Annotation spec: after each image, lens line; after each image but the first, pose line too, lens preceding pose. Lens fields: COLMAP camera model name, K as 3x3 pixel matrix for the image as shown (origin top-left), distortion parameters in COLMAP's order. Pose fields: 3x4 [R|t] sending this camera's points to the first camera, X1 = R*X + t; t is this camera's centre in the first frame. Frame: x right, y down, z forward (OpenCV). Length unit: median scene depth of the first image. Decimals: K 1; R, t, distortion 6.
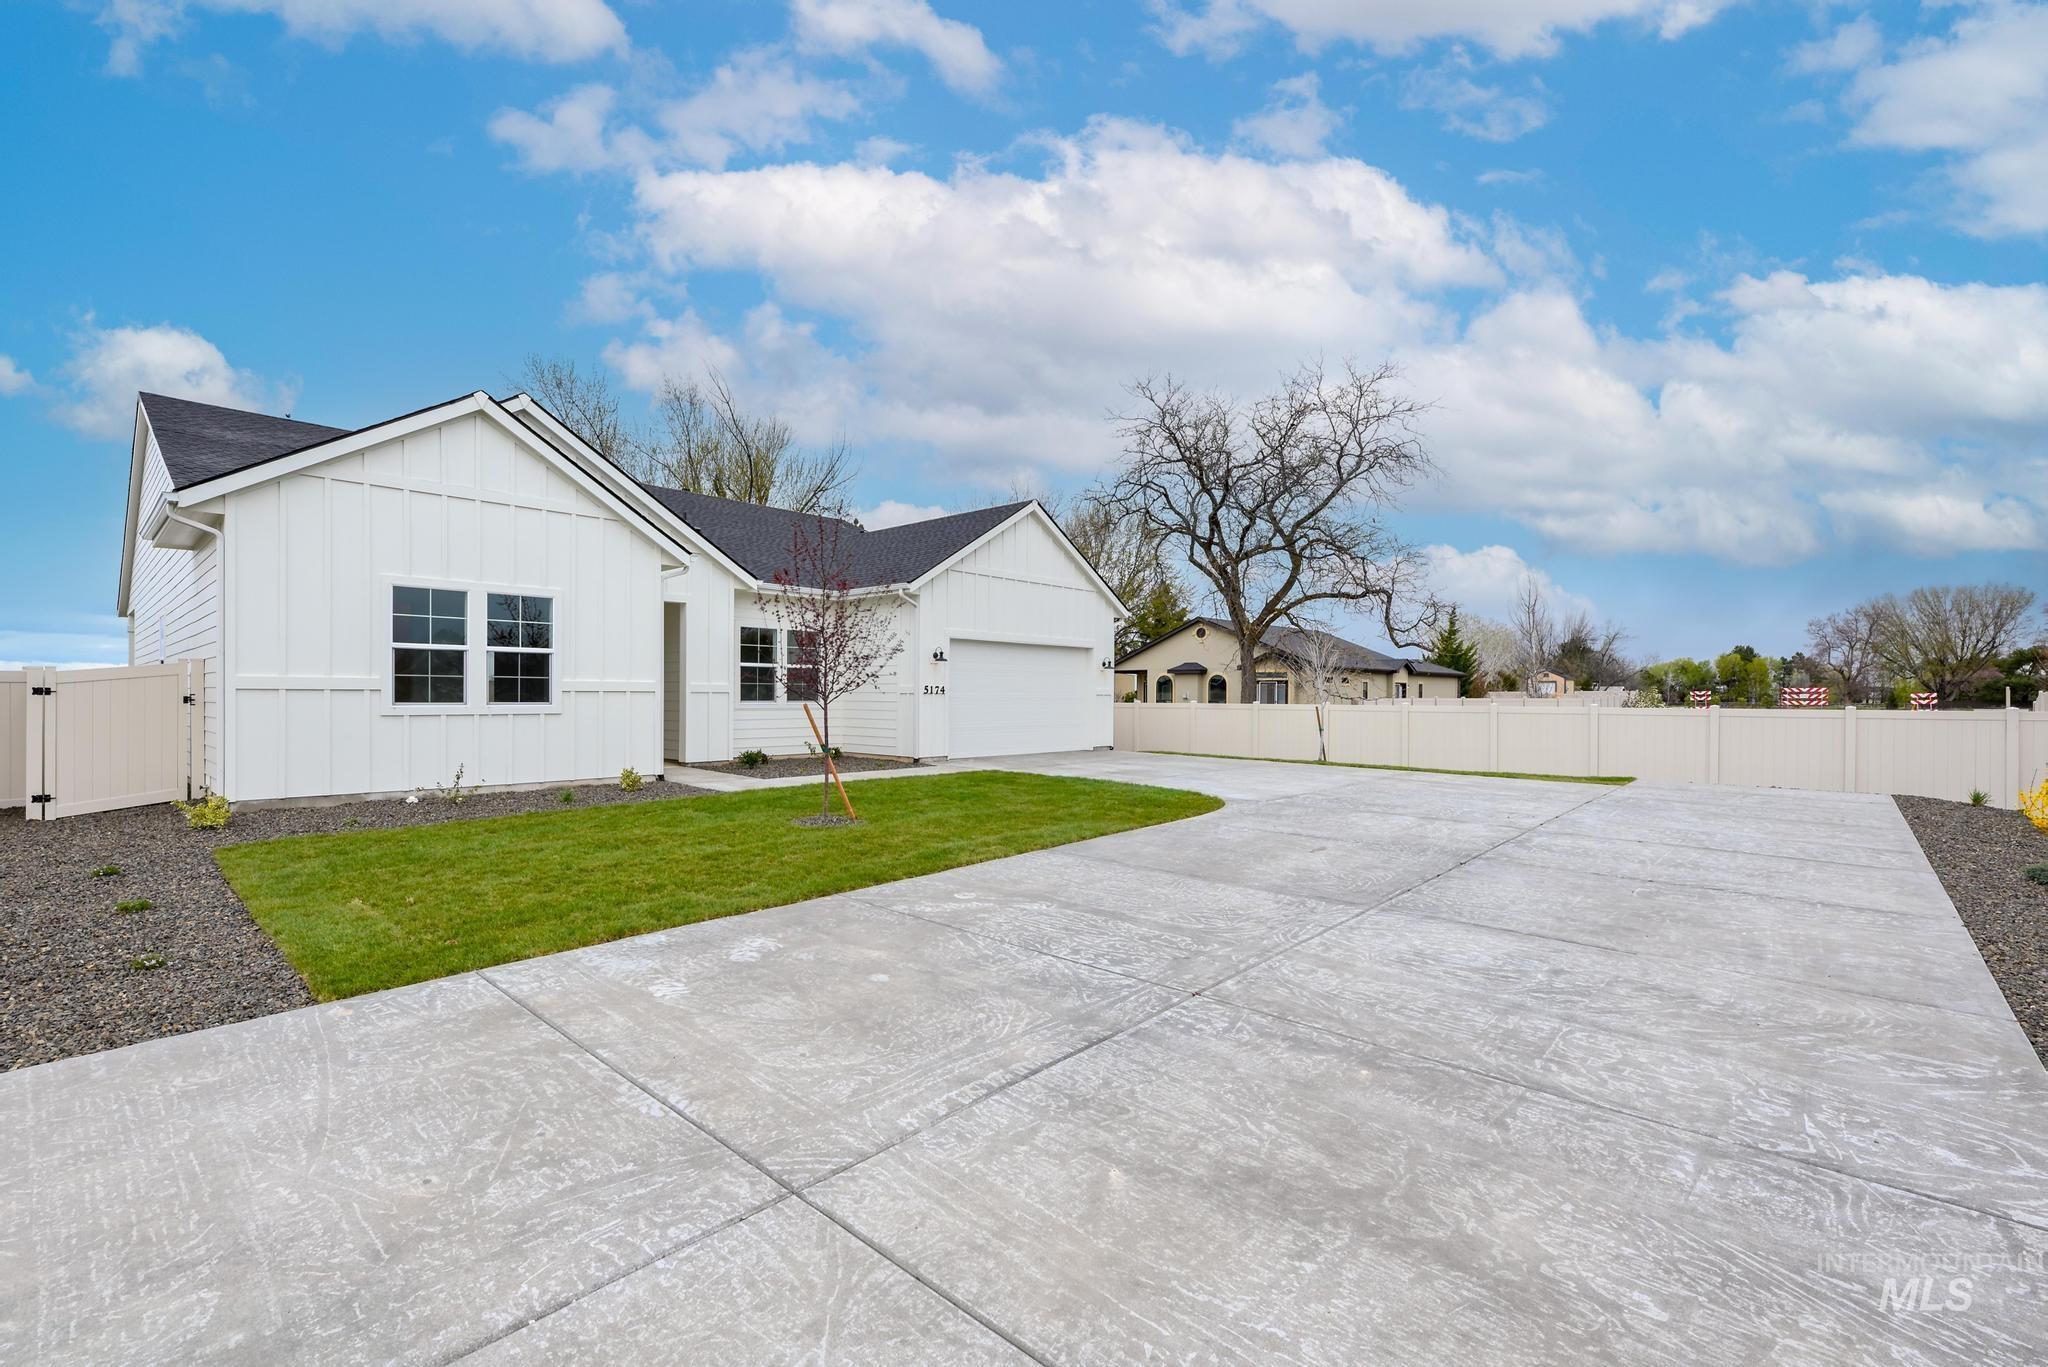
lens RADIAL K [[849.5, 0, 1024.0], [0, 849.5, 683.5], [0, 0, 1]] dist [-0.000298, -0.000017]
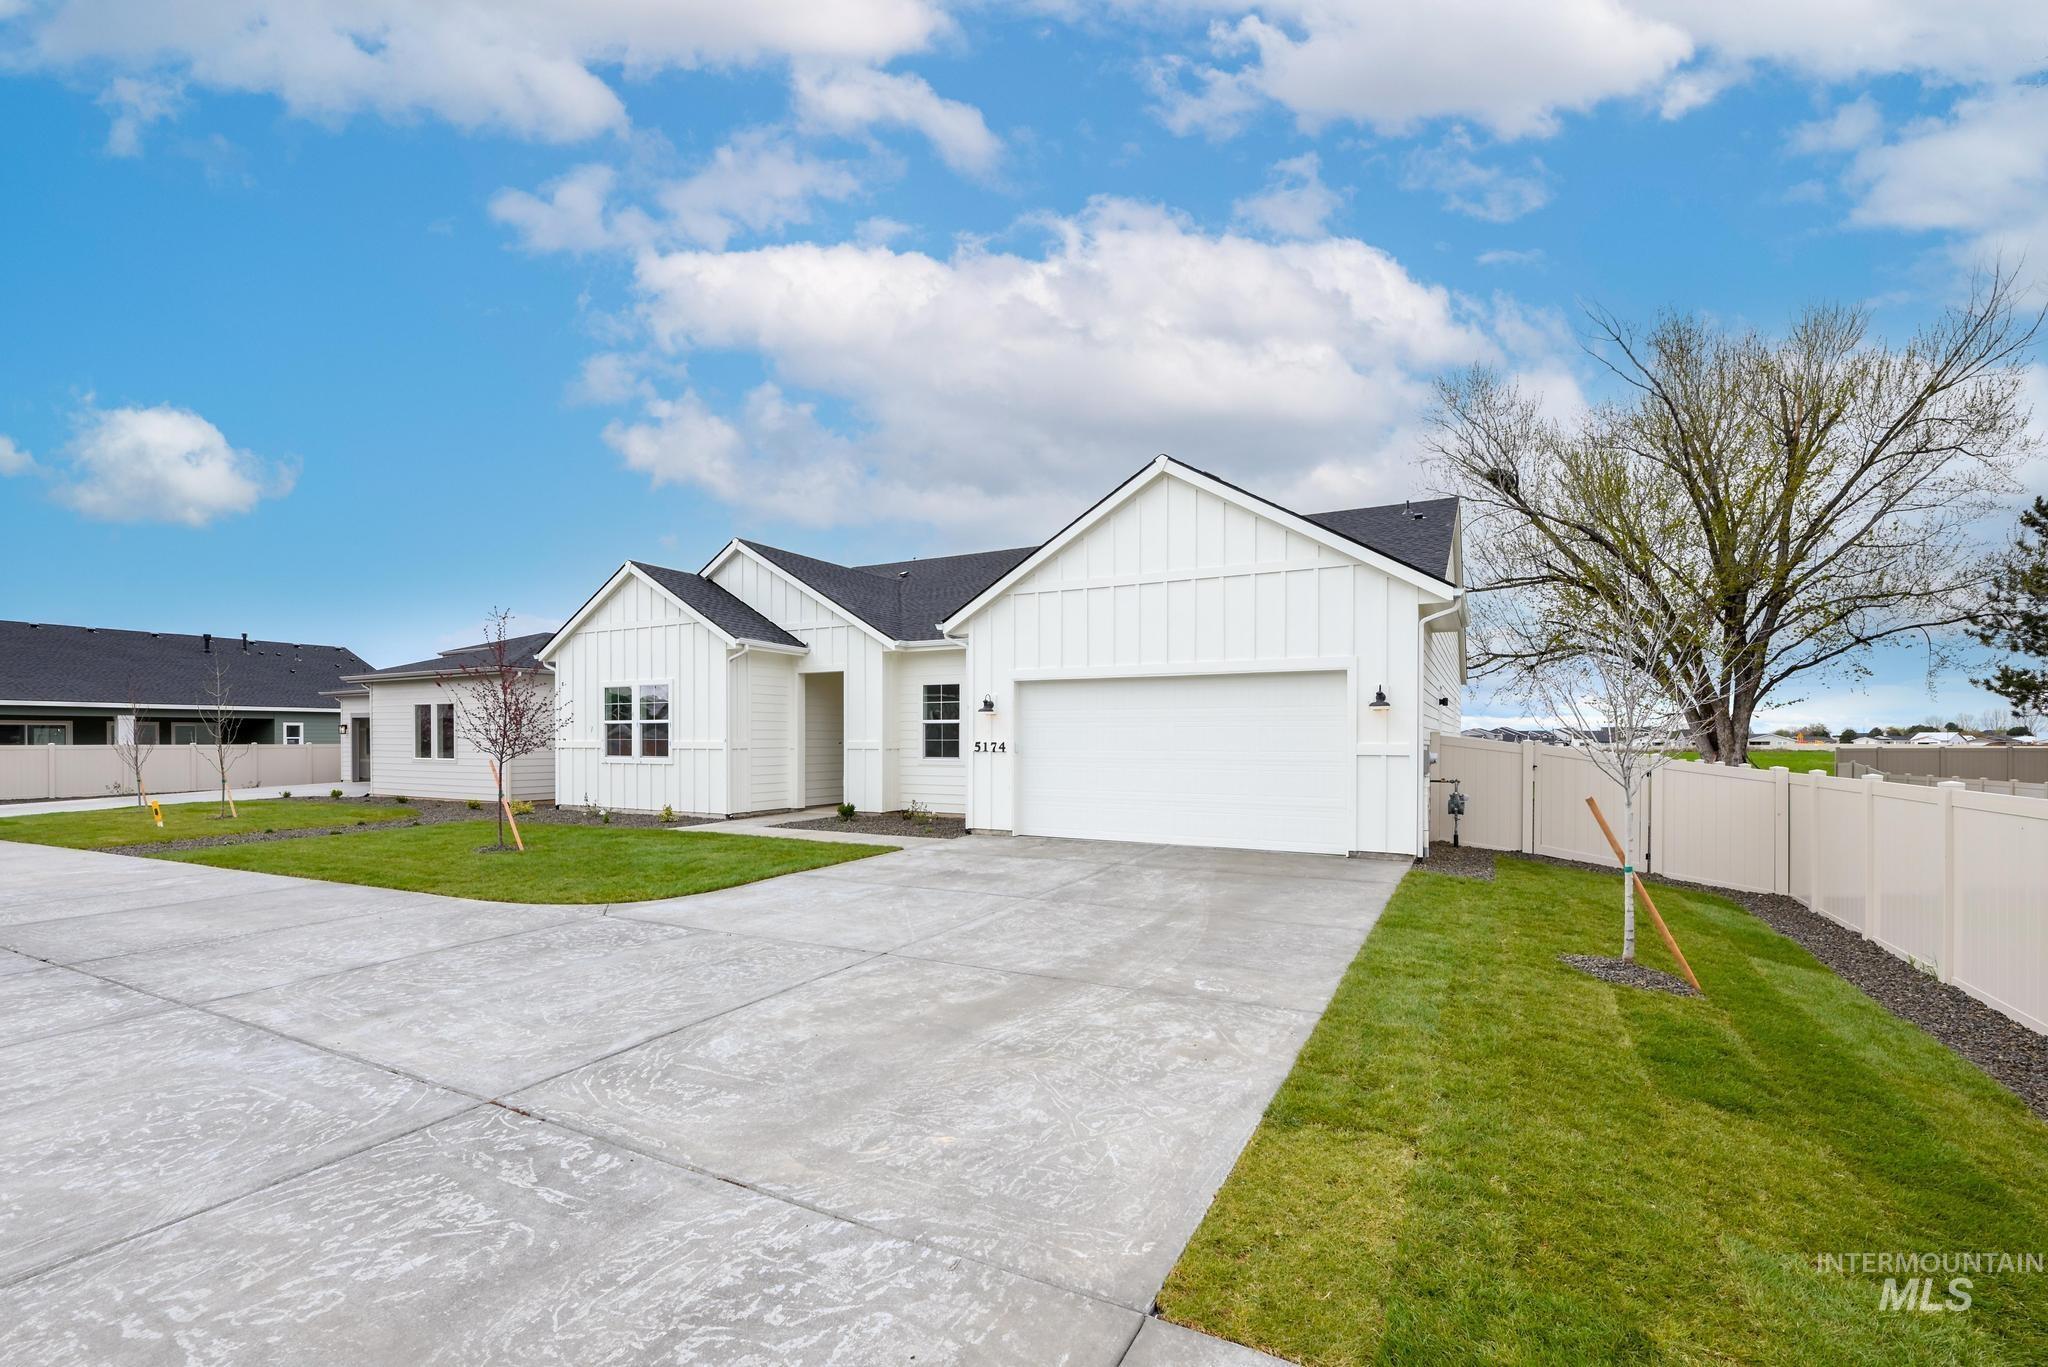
lens RADIAL K [[893.9, 0, 1022.7], [0, 893.9, 748.3], [0, 0, 1]] dist [0.000192, 0.000012]
pose [[0.255228, -0.000258, -0.966881, 0.896106], [0.010204, 0.999945, 0.002427, 0.008654], [0.966827, -0.010486, 0.255216, 0.997871]]
